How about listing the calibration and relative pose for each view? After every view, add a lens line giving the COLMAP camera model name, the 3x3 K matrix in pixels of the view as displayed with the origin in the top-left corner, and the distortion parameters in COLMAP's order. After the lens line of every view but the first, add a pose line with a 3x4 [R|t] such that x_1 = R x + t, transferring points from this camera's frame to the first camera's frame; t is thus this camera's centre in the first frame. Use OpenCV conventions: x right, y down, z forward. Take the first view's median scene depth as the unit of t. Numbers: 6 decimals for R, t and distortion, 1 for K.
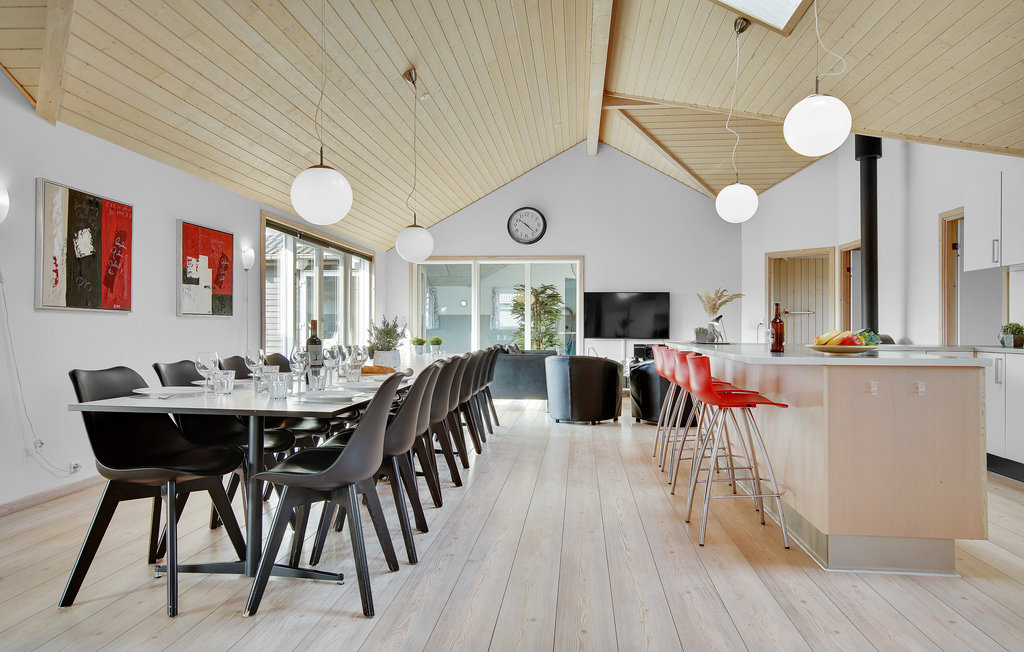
lens RADIAL K [[668.2, 0, 512.0], [0, 668.2, 326.0], [0, 0, 1]] dist [0.003110, 0.002656]
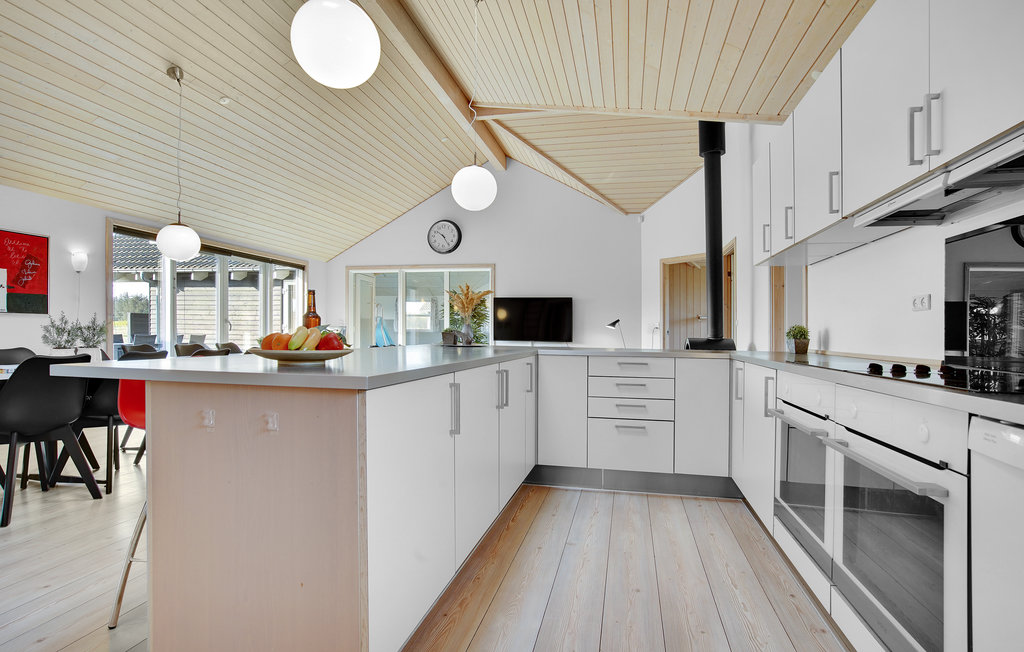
lens RADIAL K [[537.4, 0, 512.0], [0, 537.4, 326.0], [0, 0, 1]] dist [-0.014934, 0.000280]
pose [[0.993185, 0.008419, -0.116248, 0.332044], [-0.009535, 0.999914, -0.009043, 0.002821], [0.116161, 0.010089, 0.993179, 0.208058]]
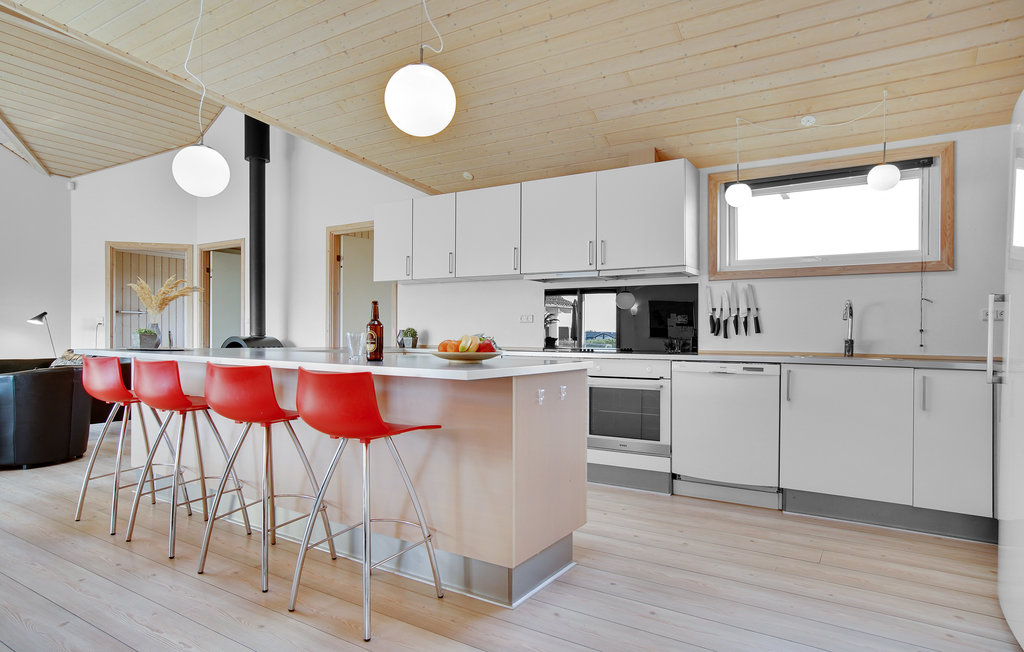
lens RADIAL K [[593.8, 0, 513.9], [0, 593.8, 337.2], [0, 0, 1]] dist [-0.008261, -0.000410]
pose [[0.446025, -0.004573, 0.895009, -0.089084], [-0.010418, 0.999893, 0.010301, 0.000091], [-0.894960, -0.013919, 0.445930, 0.256748]]
